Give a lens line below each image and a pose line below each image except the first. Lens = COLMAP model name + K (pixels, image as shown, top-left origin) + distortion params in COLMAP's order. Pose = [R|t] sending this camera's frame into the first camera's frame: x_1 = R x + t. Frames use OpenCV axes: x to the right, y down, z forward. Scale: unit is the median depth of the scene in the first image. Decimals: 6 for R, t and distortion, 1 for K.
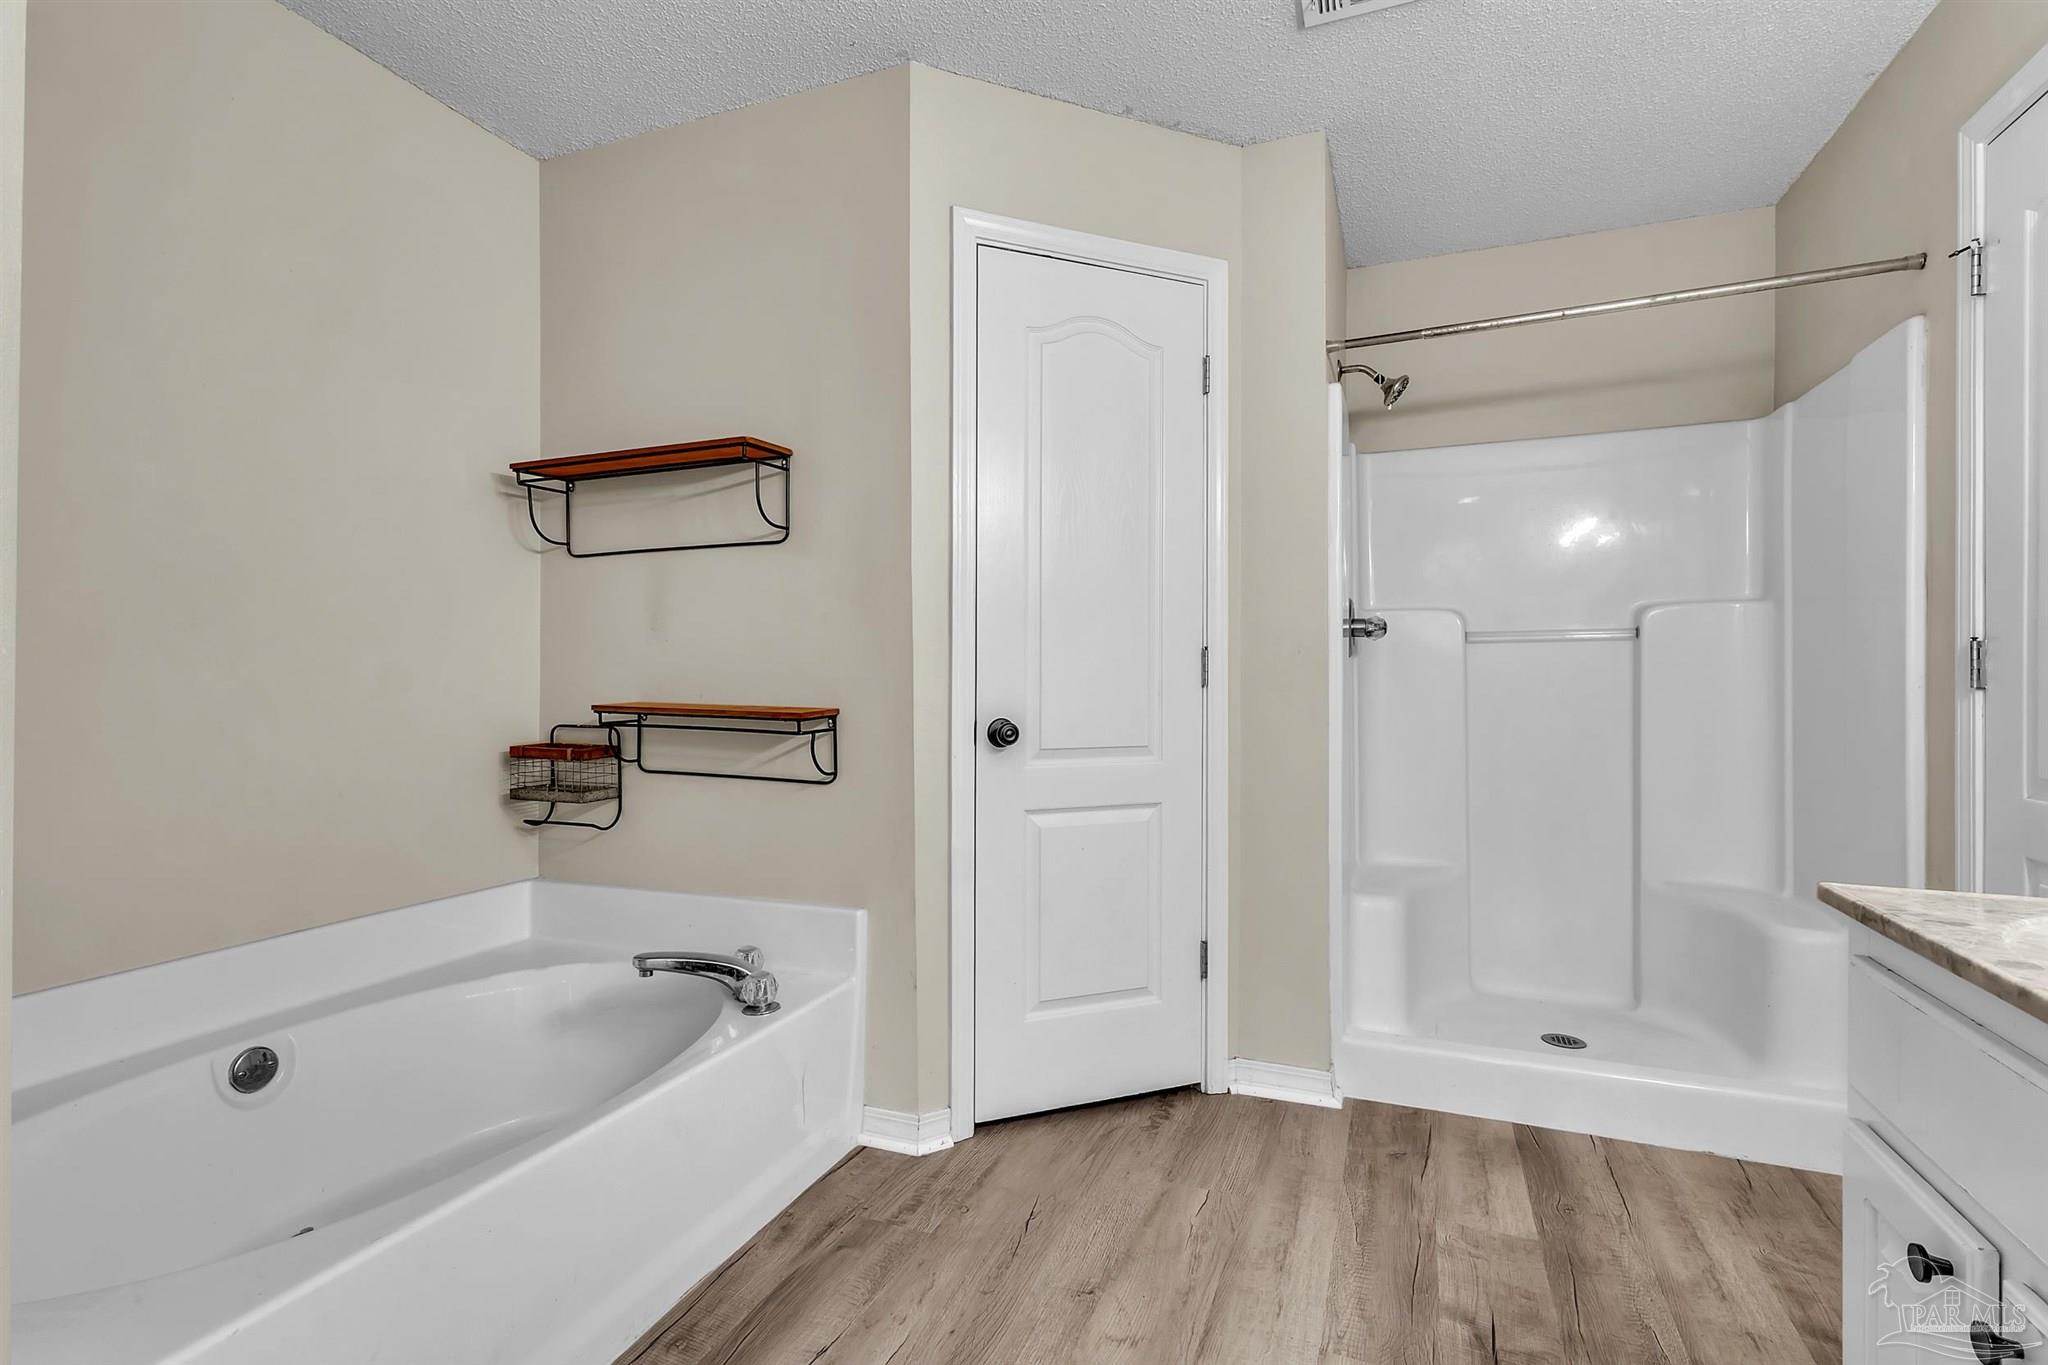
lens RADIAL K [[943.2, 0, 1026.2], [0, 943.2, 675.1], [0, 0, 1]] dist [0.001516, 0.000177]
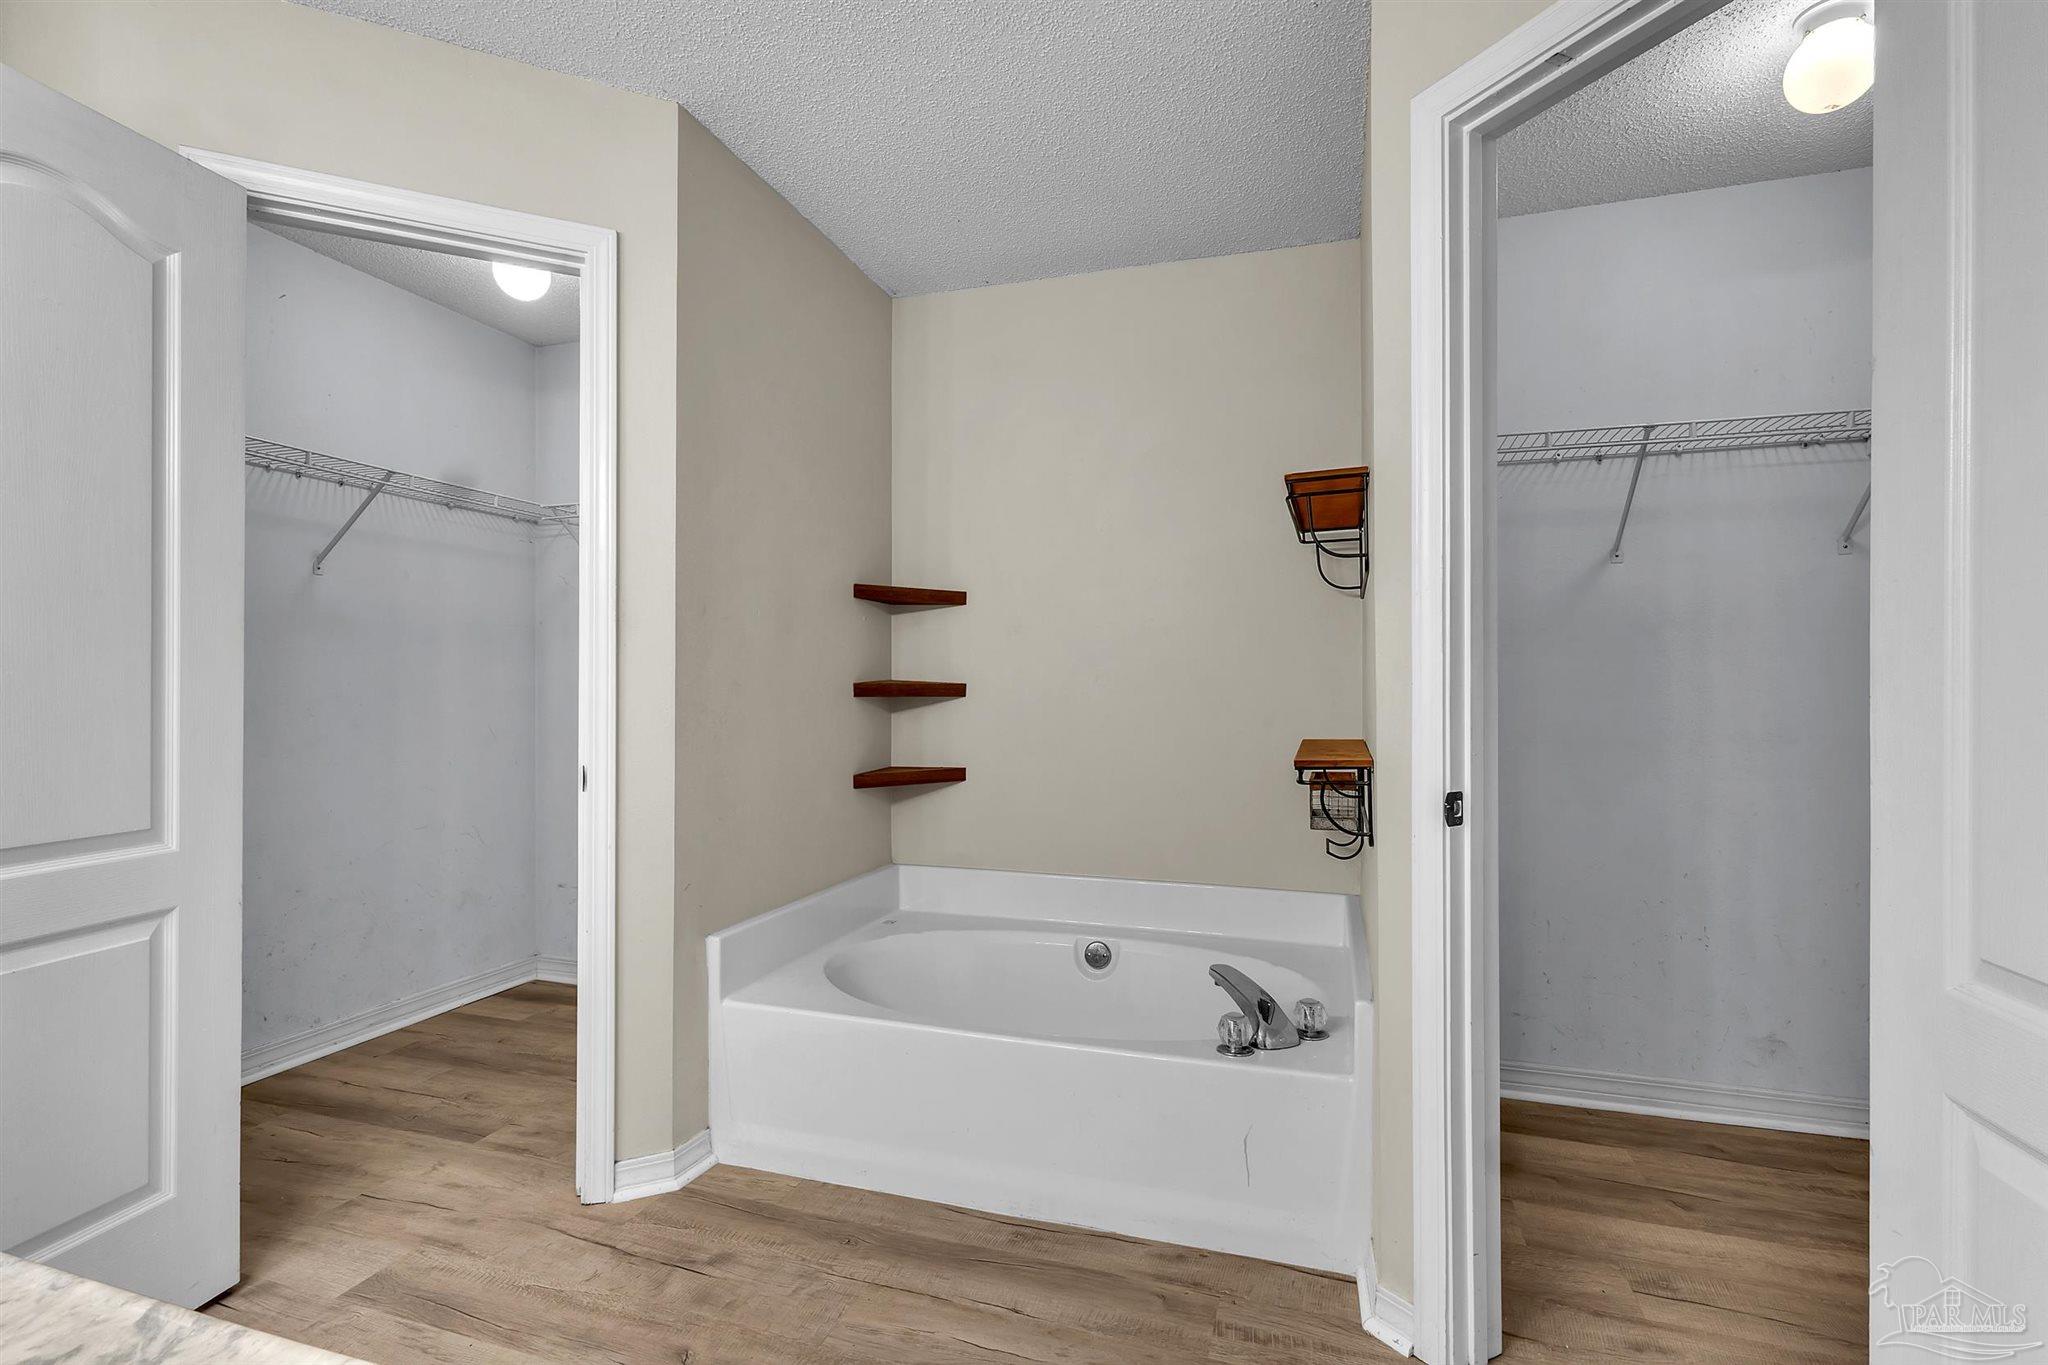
lens RADIAL K [[943.2, 0, 1024.5], [0, 943.2, 691.4], [0, 0, 1]] dist [0.001516, 0.000177]
pose [[0.066200, -0.001524, -0.997805, 0.768250], [-0.002500, 0.999995, -0.001693, -0.025984], [0.997803, 0.002607, 0.066196, 0.774891]]
